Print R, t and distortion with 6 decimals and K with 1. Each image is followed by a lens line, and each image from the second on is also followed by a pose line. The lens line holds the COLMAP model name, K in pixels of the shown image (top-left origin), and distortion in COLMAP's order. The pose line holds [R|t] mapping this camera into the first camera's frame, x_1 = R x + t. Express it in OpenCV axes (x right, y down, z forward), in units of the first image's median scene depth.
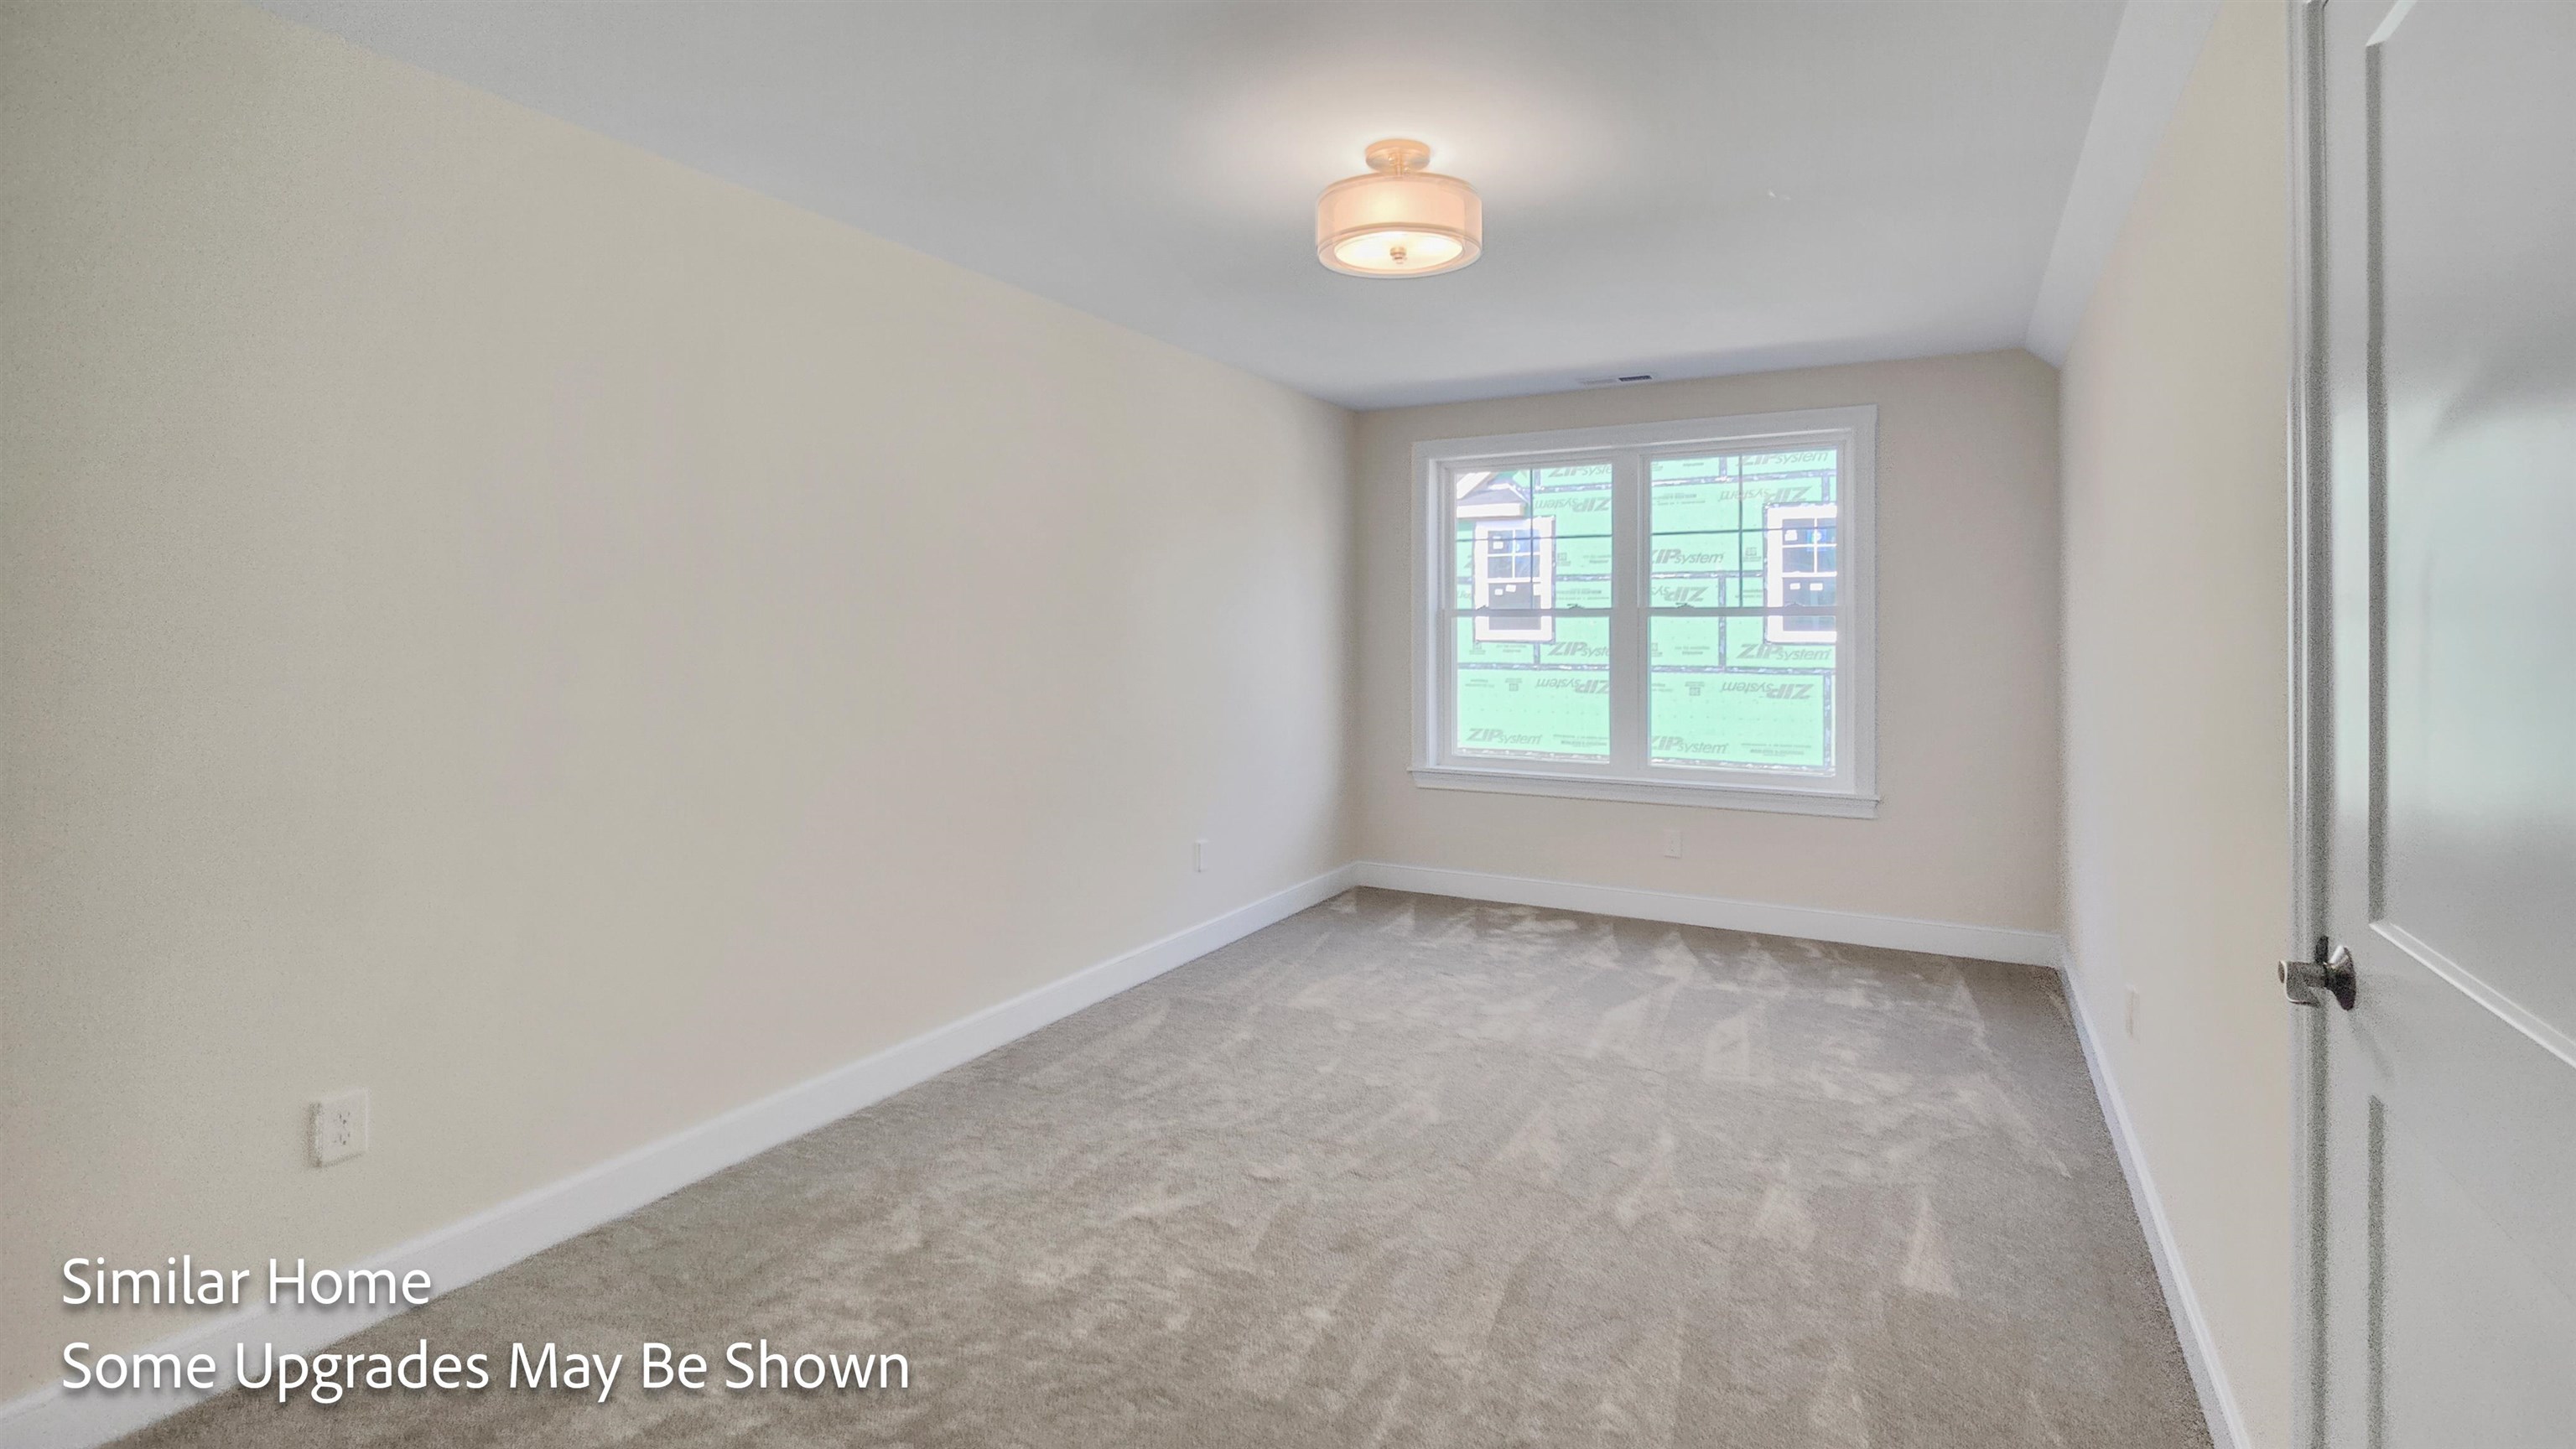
lens RADIAL K [[1183.6, 0, 1289.5], [0, 1183.6, 613.1], [0, 0, 1]] dist [-0.059461, 0.000006]
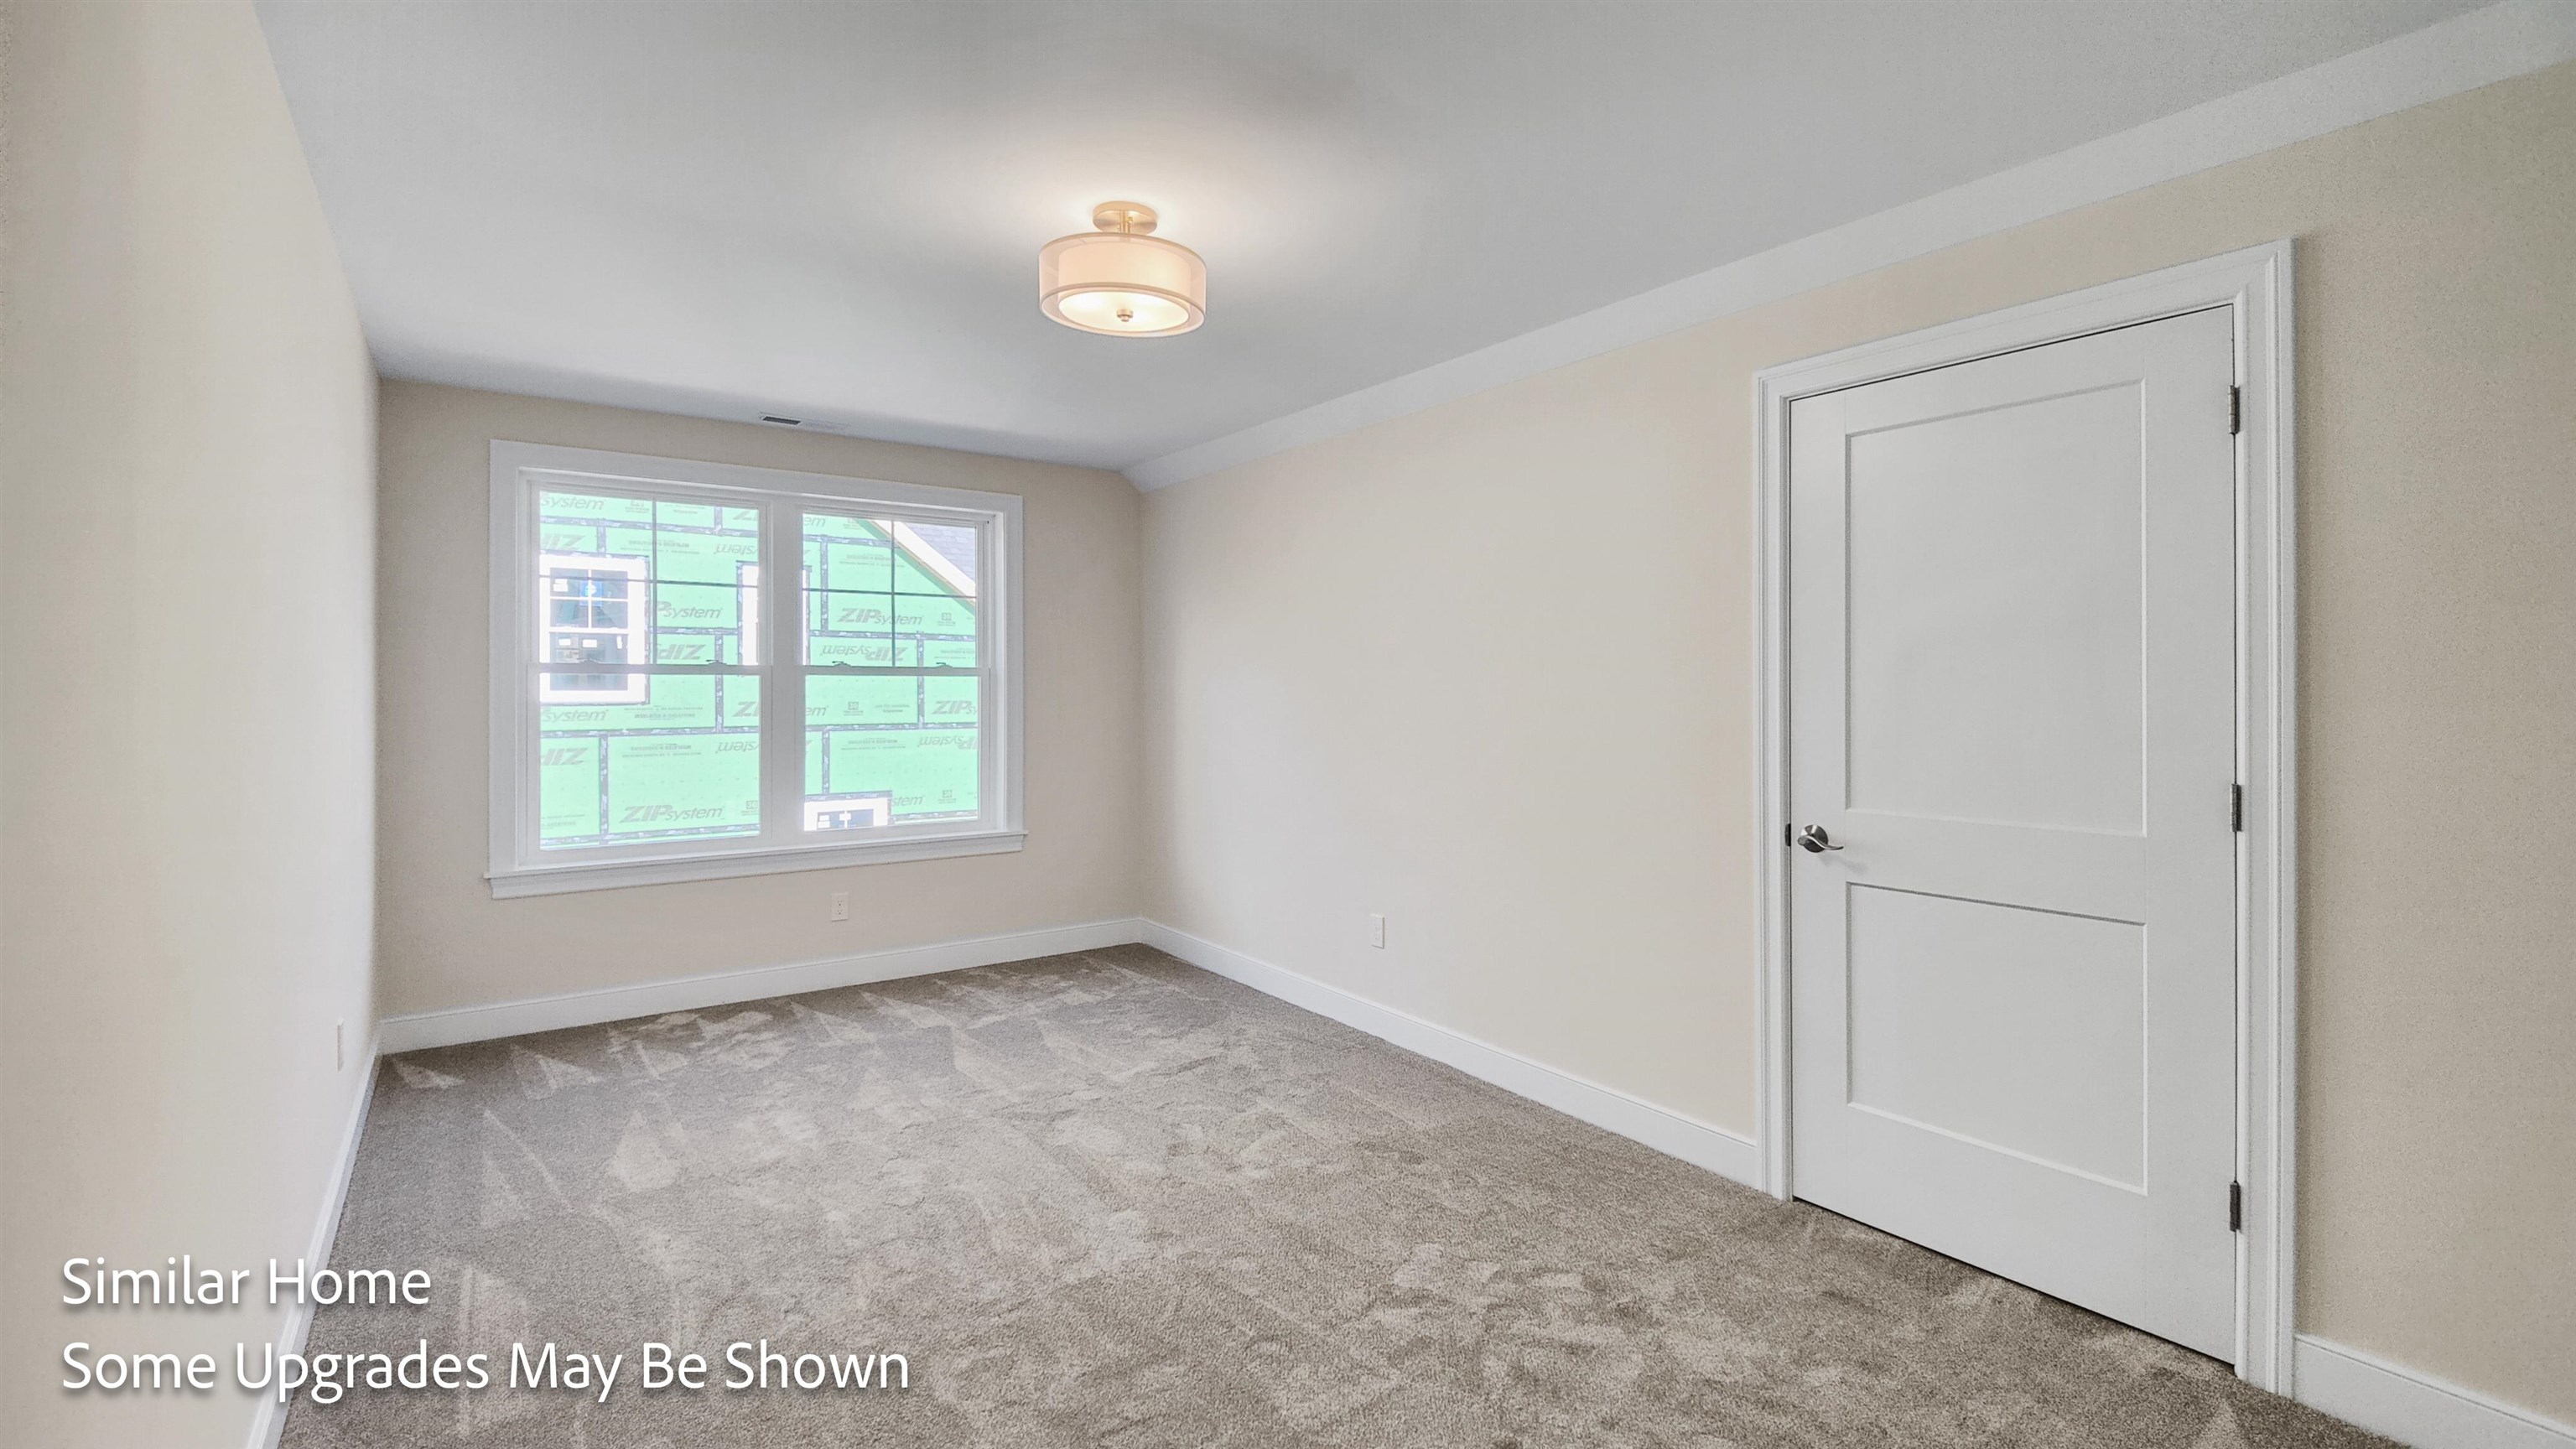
lens RADIAL K [[1157.6, 0, 1304.6], [0, 1157.6, 701.4], [0, 0, 1]] dist [0.048195, -0.000214]
pose [[0.431304, -0.014563, 0.902089, -0.374108], [-0.007445, 0.999778, 0.019699, 0.002546], [-0.902176, -0.015212, 0.431100, 0.213400]]
